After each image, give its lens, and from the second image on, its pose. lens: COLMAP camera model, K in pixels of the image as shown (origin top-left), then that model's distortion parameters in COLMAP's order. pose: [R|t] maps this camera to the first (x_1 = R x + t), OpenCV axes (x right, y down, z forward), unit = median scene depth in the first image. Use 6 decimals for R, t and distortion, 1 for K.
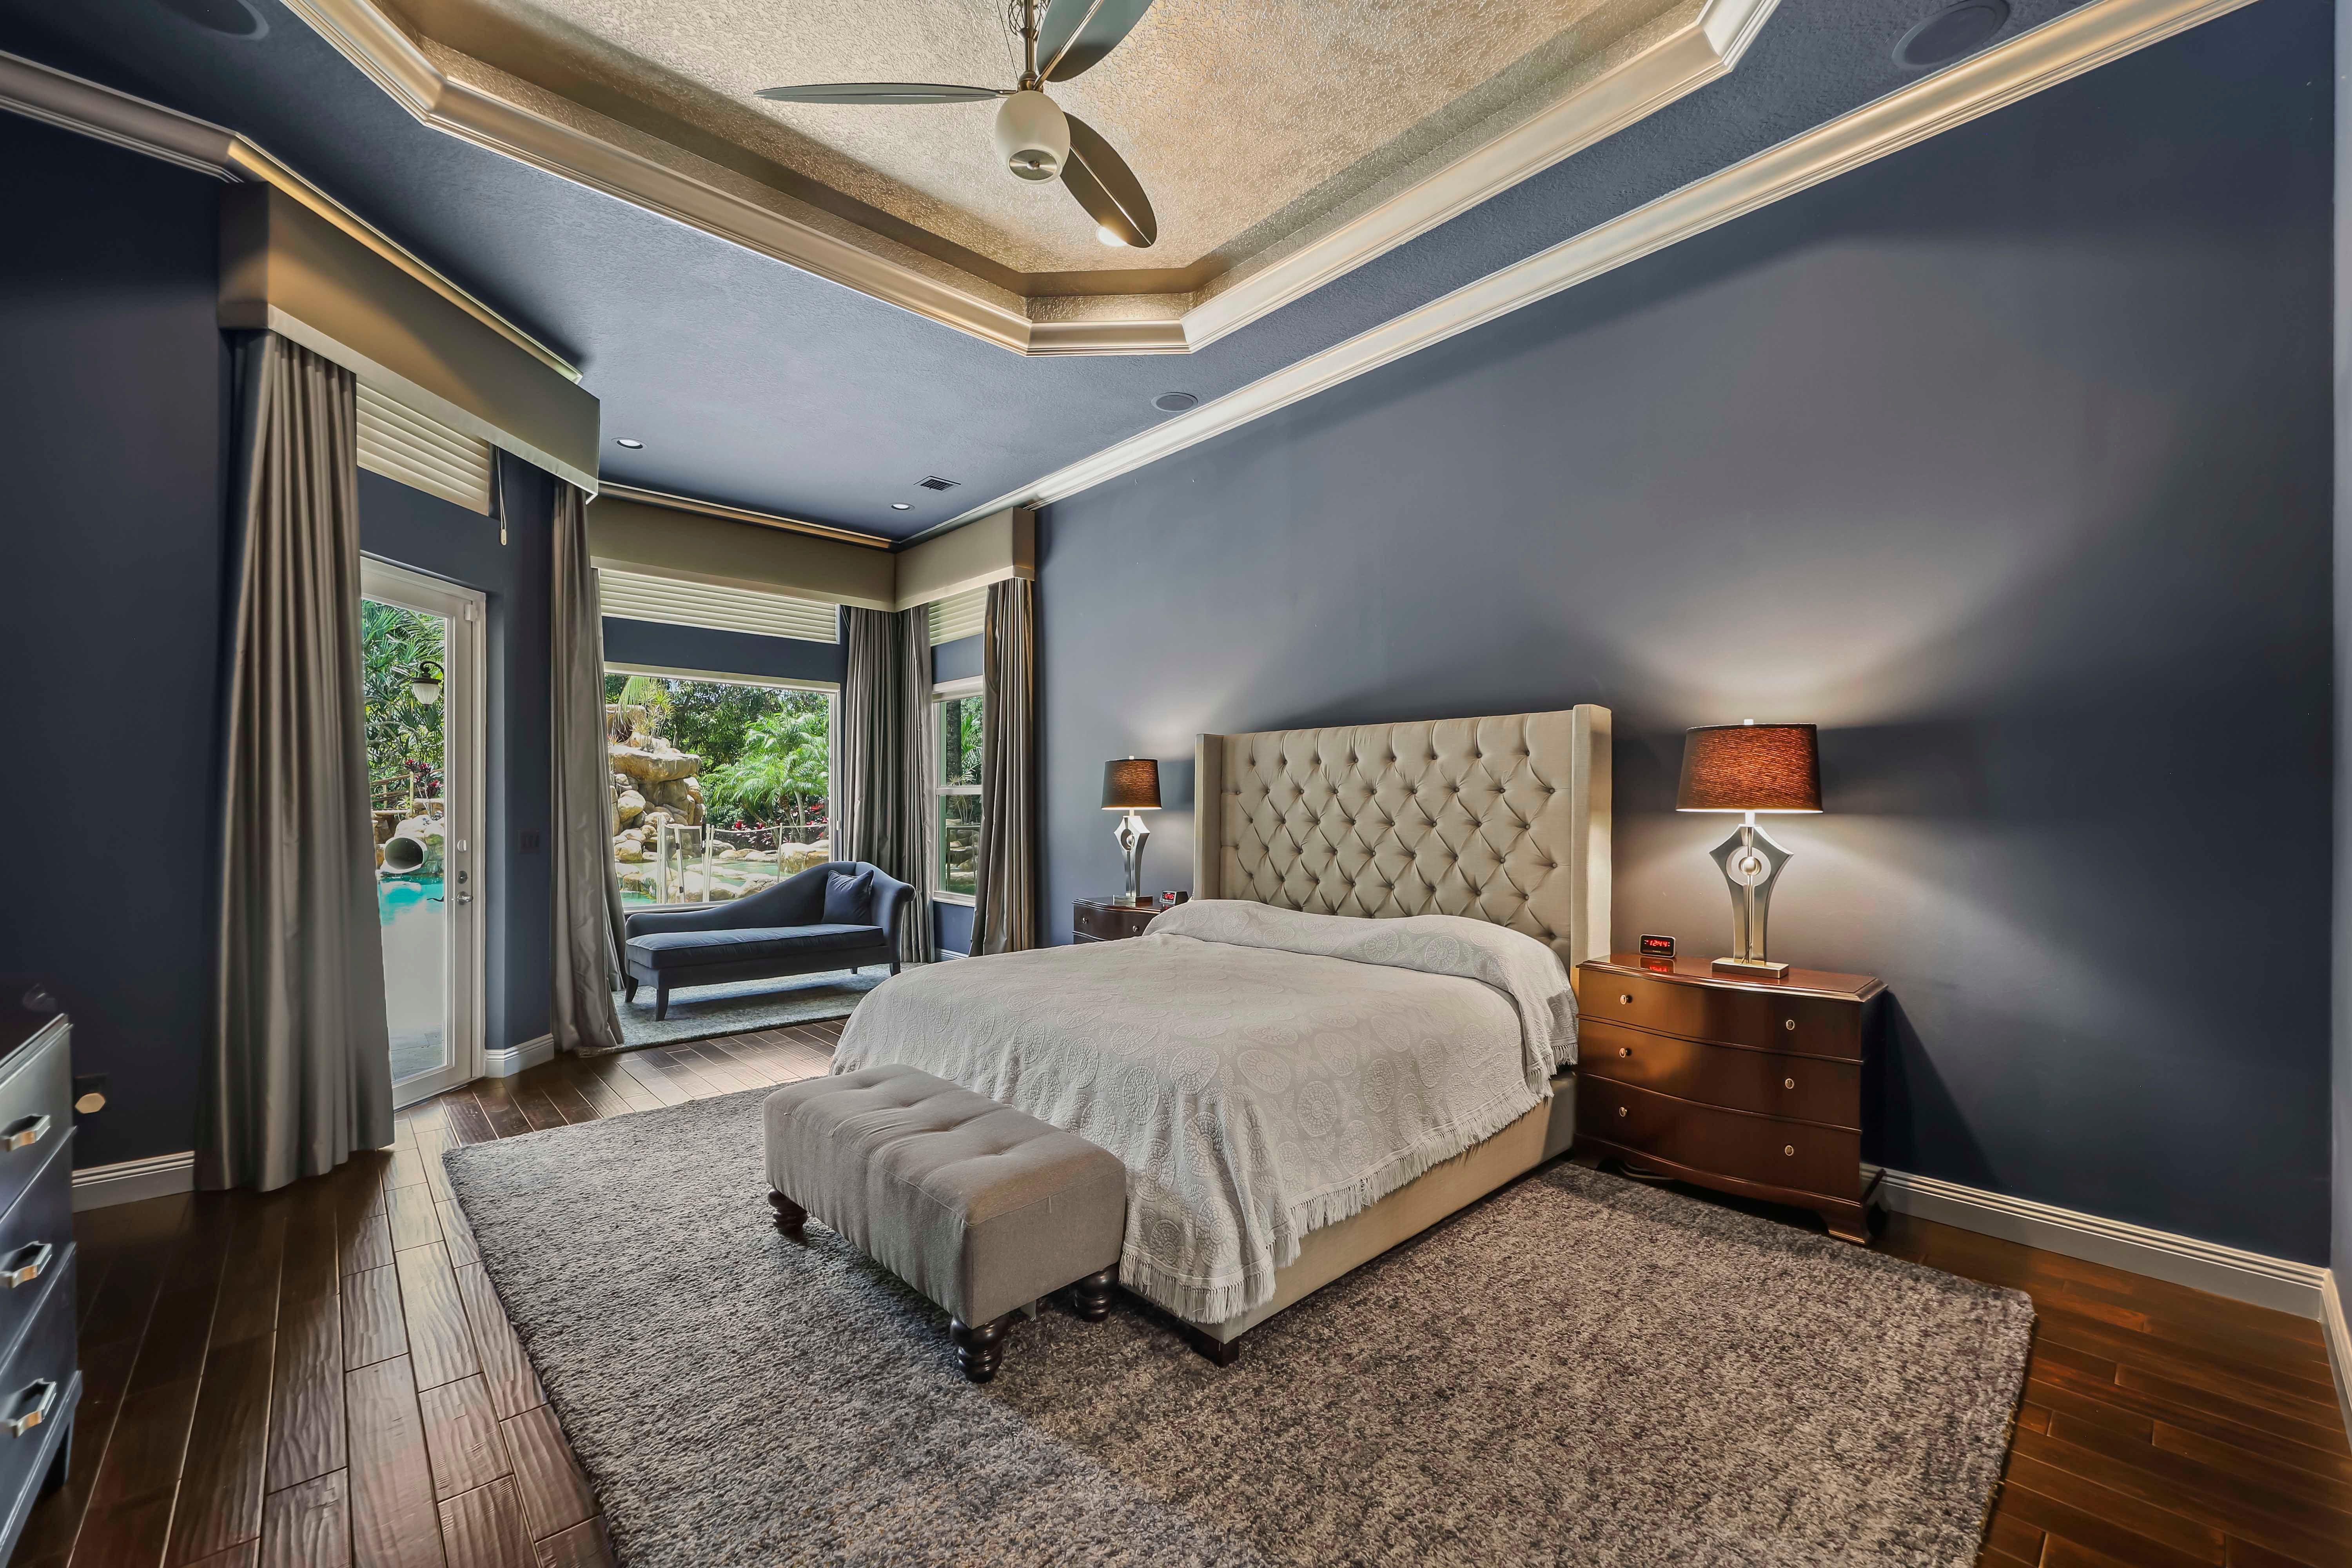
lens RADIAL K [[950.8, 0, 1165.7], [0, 950.8, 818.4], [0, 0, 1]] dist [0.004298, 0.000157]
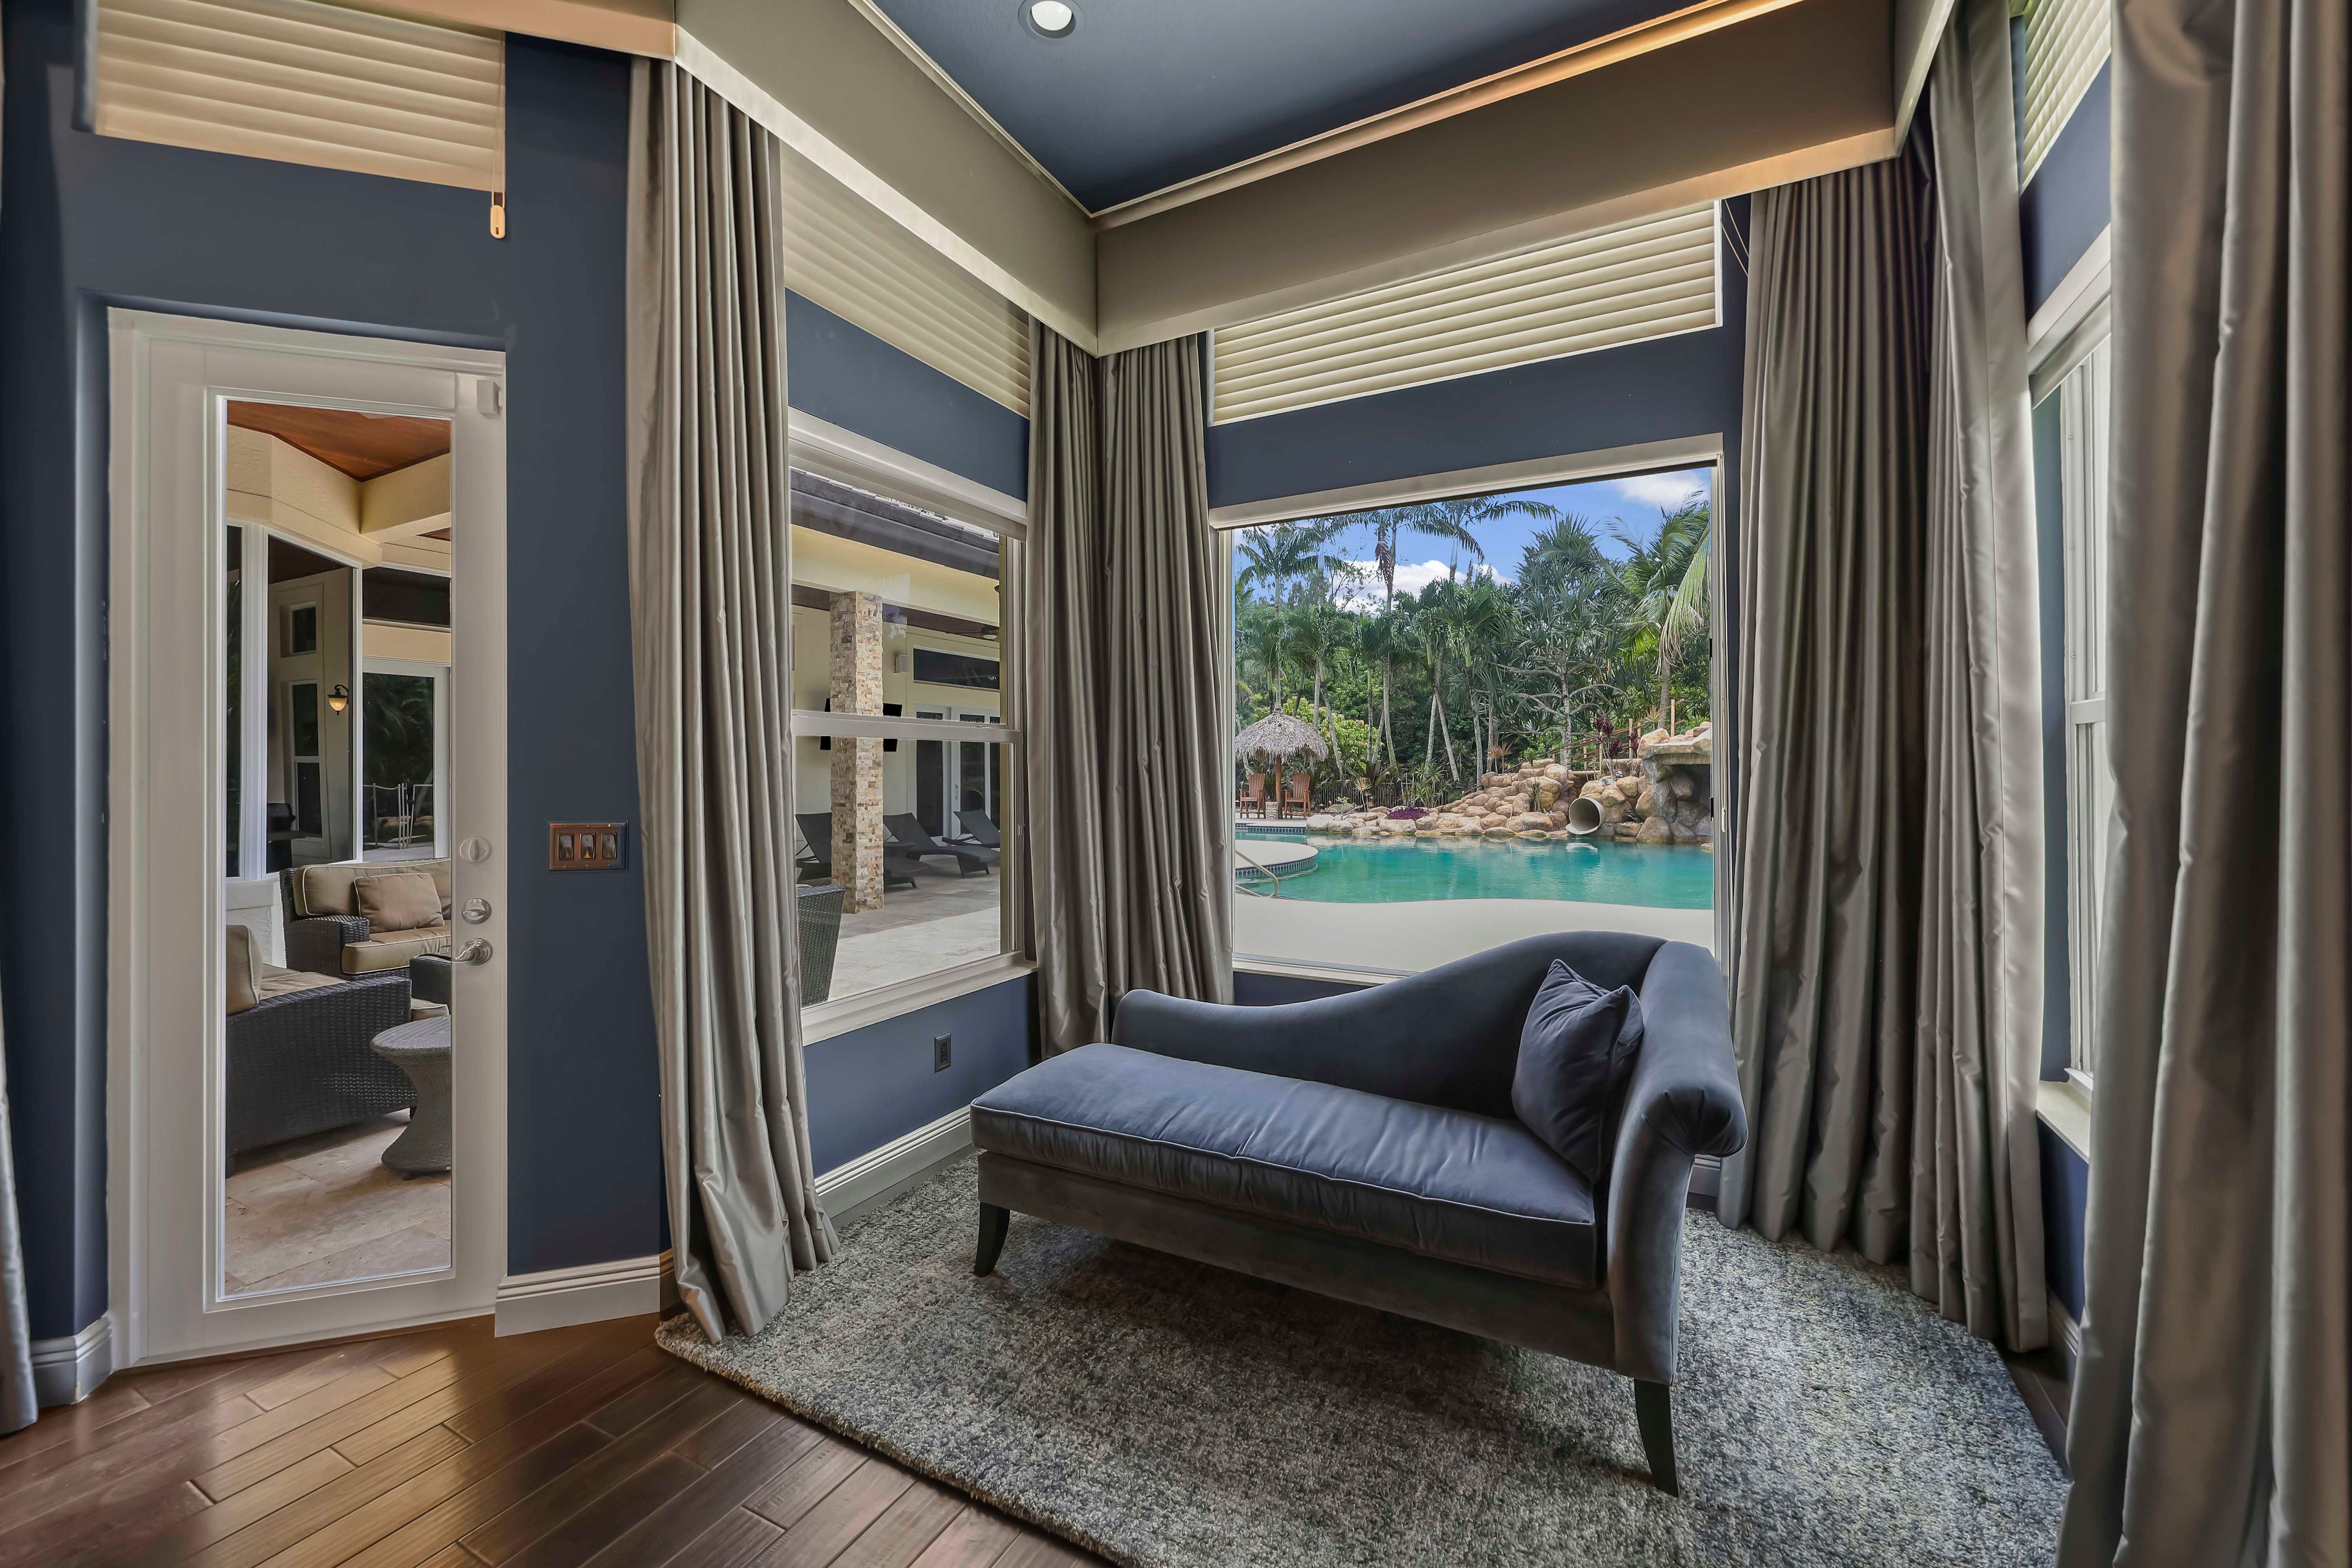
lens RADIAL K [[927.5, 0, 1167.5], [0, 927.5, 784.1], [0, 0, 1]] dist [0.002519, 0.000101]
pose [[0.341263, 0.006672, -0.939944, -0.079714], [0.002786, 0.999963, 0.008110, -0.010919], [0.939964, -0.005386, 0.341232, 0.677712]]
